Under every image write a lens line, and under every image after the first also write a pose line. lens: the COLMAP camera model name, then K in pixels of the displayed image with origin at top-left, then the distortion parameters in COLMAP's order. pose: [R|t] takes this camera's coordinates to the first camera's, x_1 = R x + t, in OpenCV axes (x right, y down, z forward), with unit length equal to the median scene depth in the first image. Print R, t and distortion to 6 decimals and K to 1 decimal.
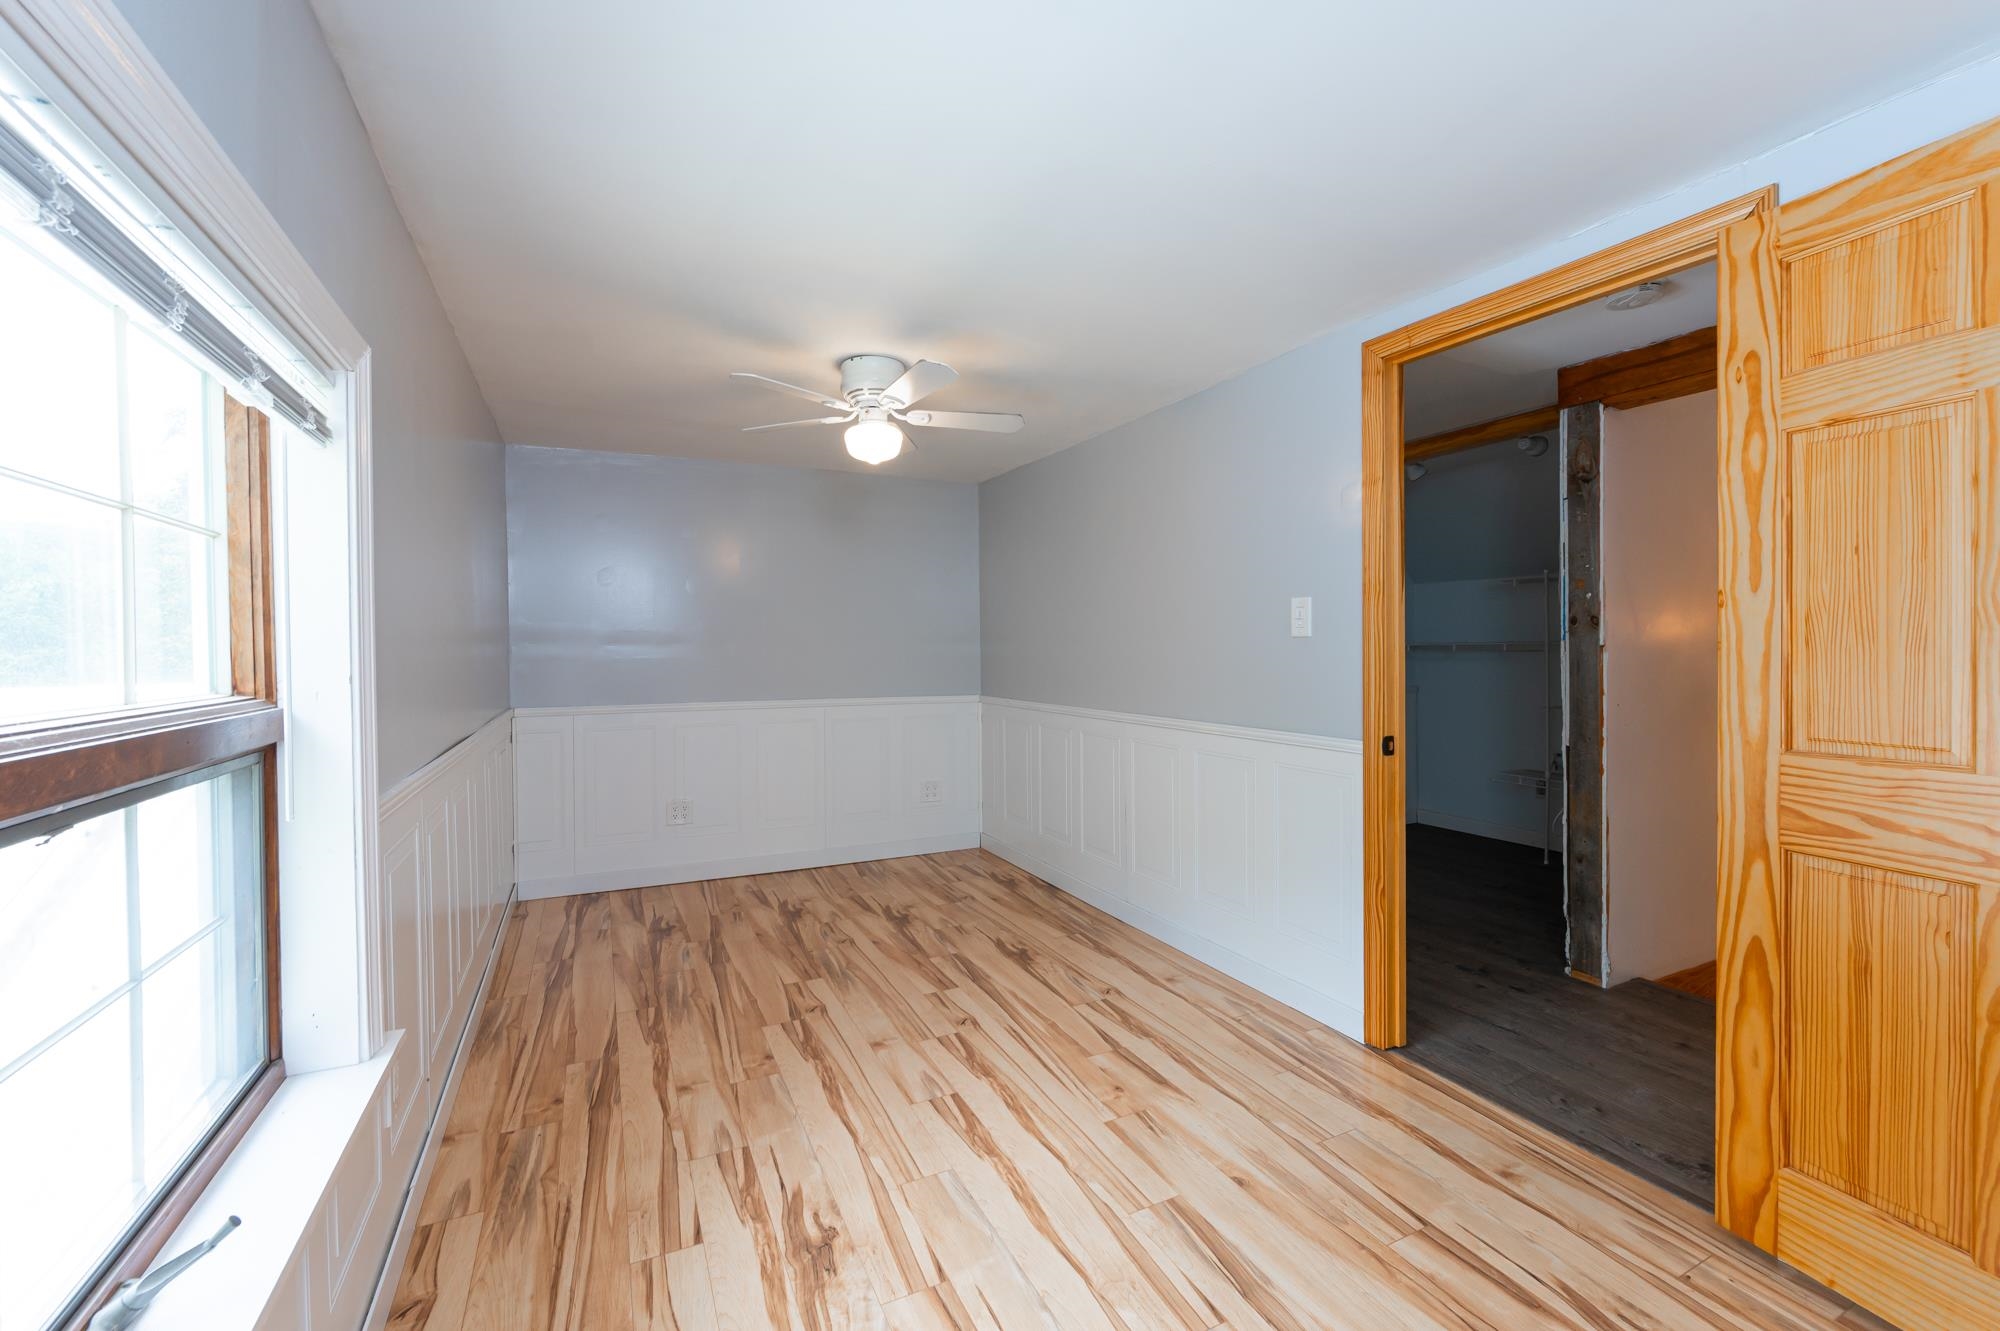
lens RADIAL K [[809.1, 0, 1001.9], [0, 809.1, 654.6], [0, 0, 1]] dist [-0.009166, 0.000855]
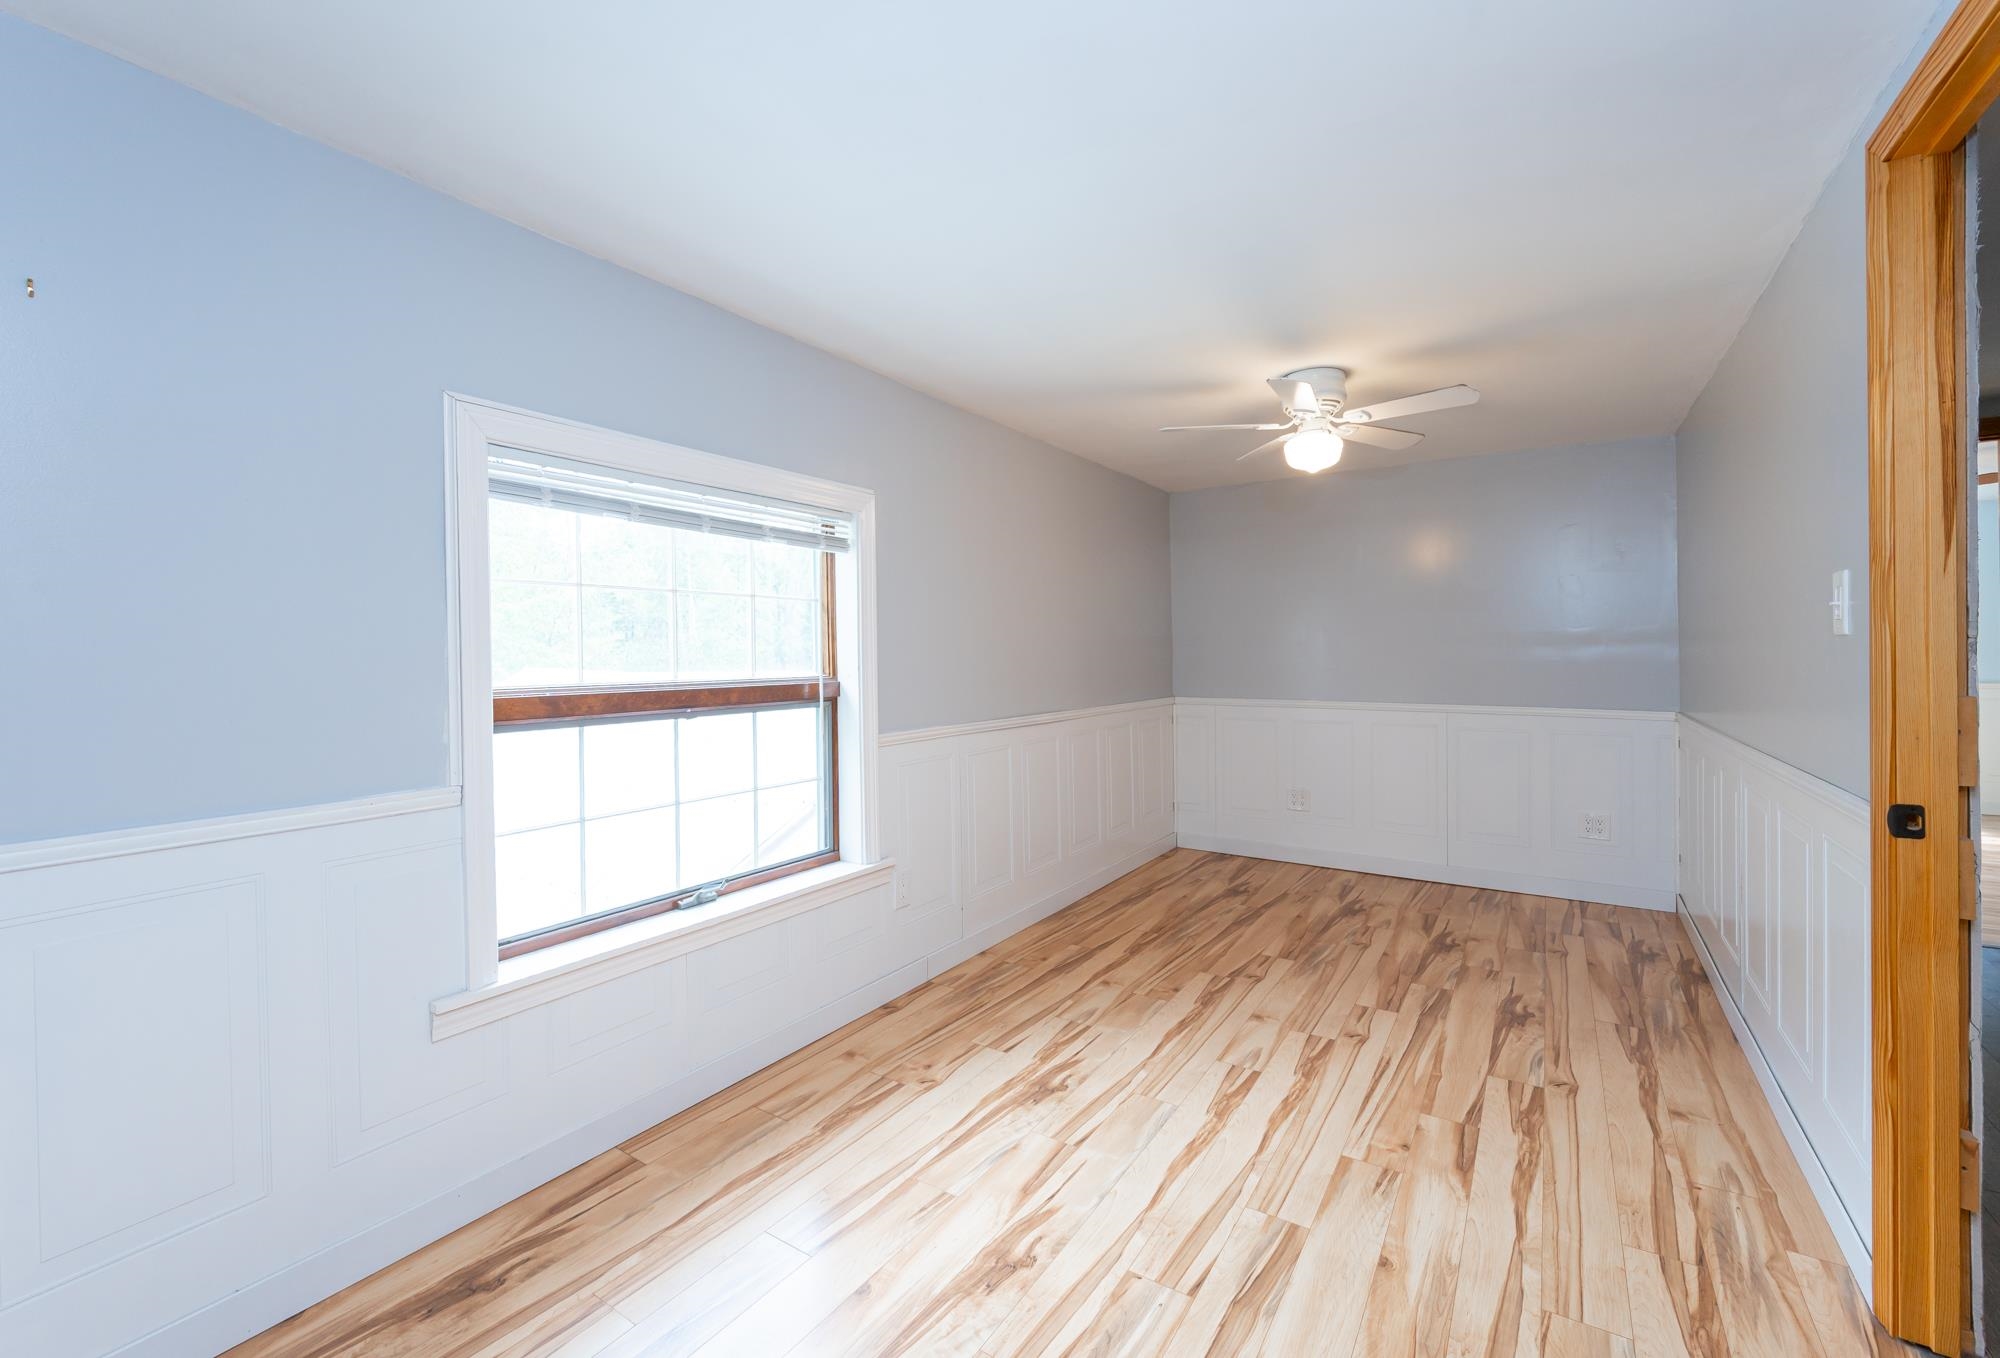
lens RADIAL K [[854.8, 0, 1042.8], [0, 854.8, 653.4], [0, 0, 1]] dist [-0.007306, -0.001335]
pose [[0.530179, 0.003824, -0.847877, 0.767071], [-0.005236, 0.999986, 0.001235, -0.005295], [0.847869, 0.003785, 0.530192, 0.170230]]
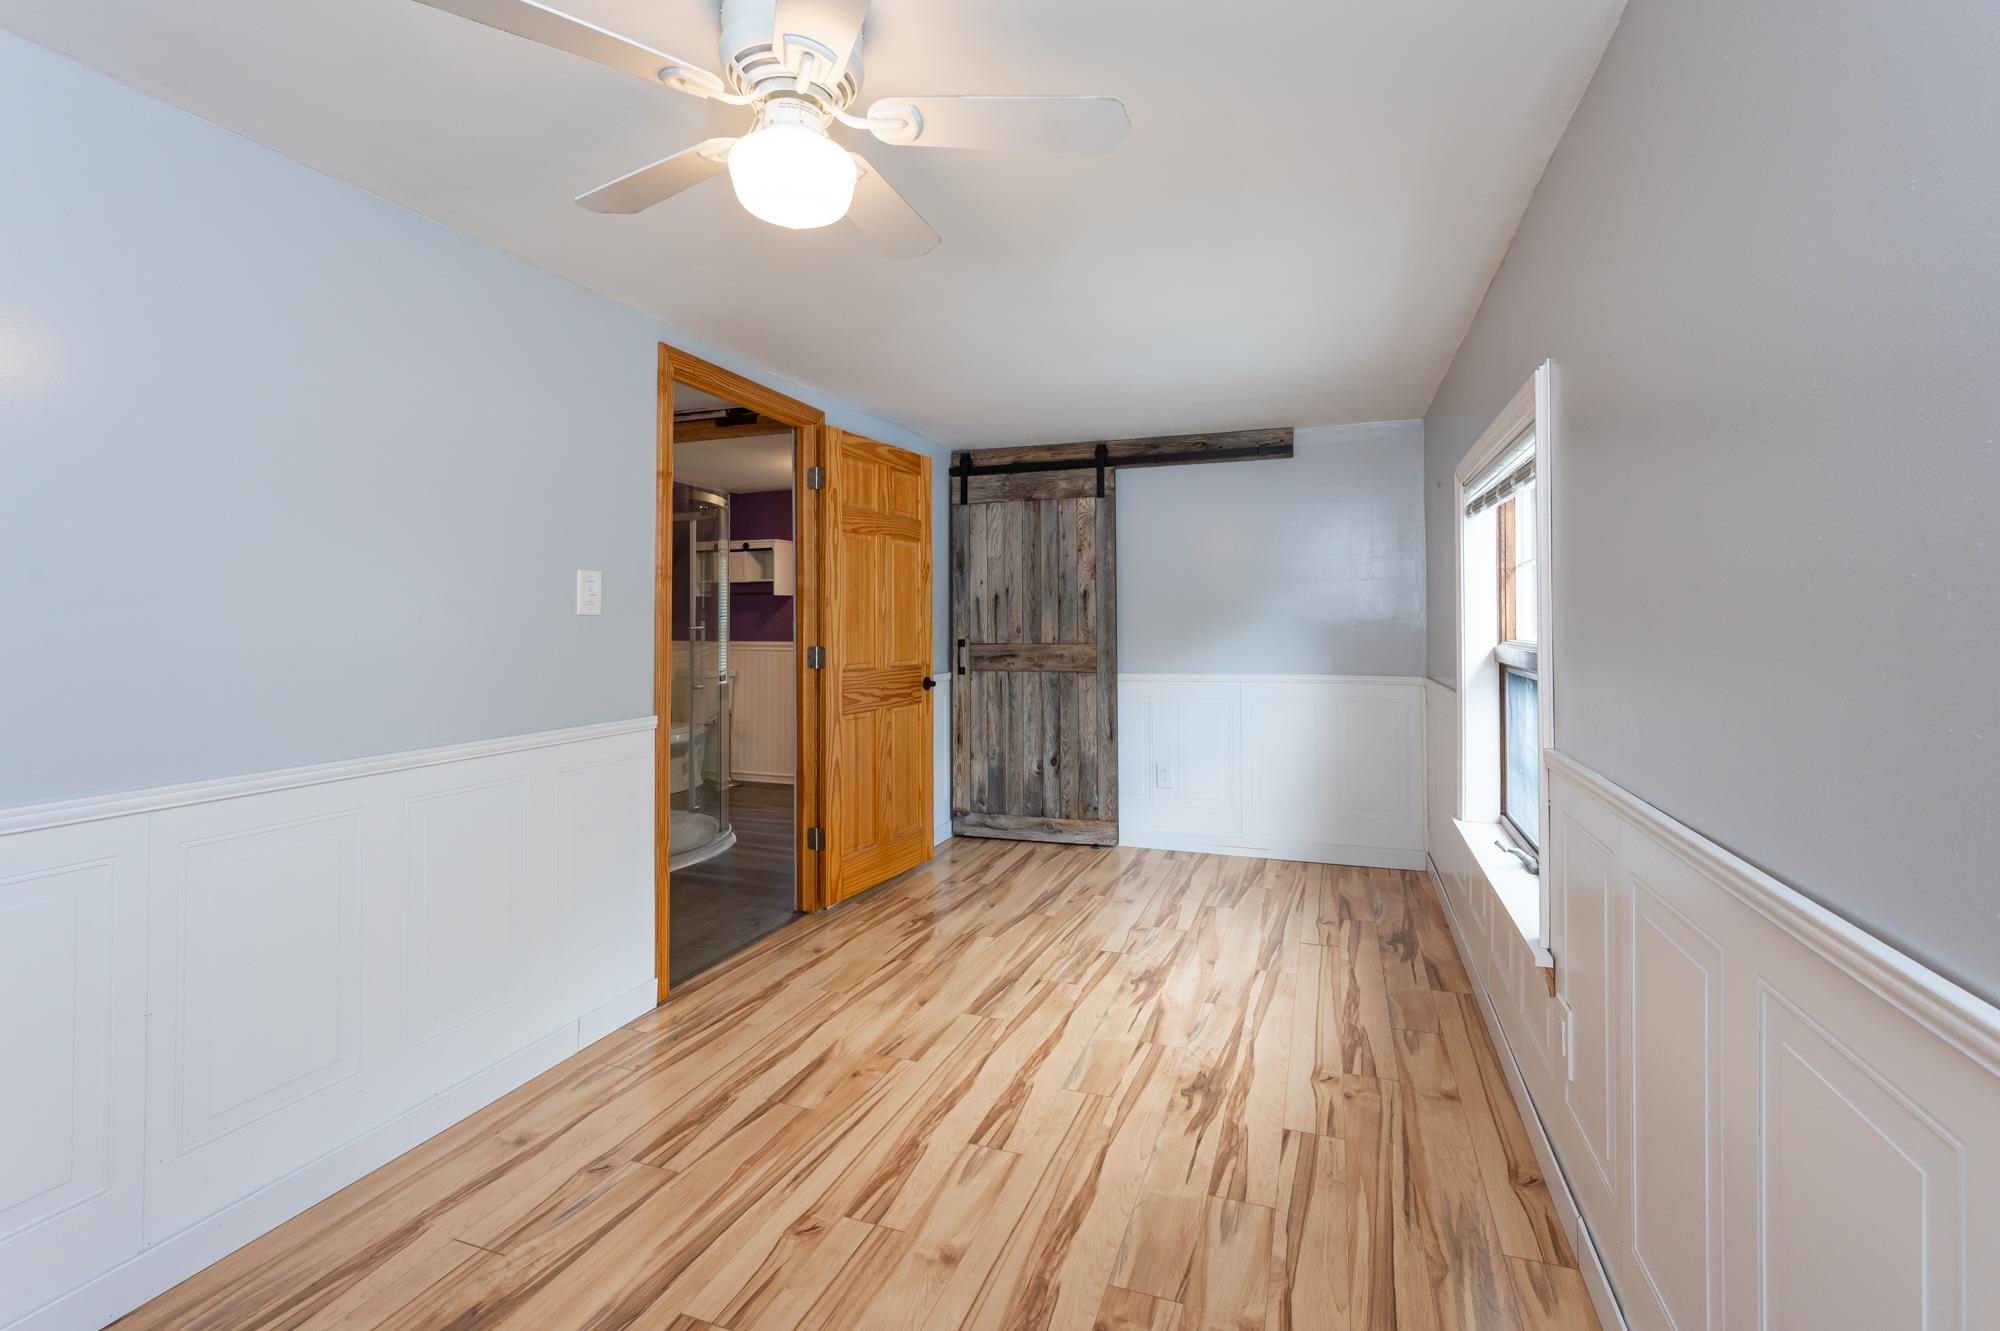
lens RADIAL K [[809.1, 0, 1019.8], [0, 809.1, 611.5], [0, 0, 1]] dist [-0.009166, 0.000855]
pose [[-0.675870, 0.019722, 0.736757, -0.763675], [0.018530, 0.999781, -0.009765, -0.011225], [-0.736788, 0.007052, -0.676087, 1.595836]]
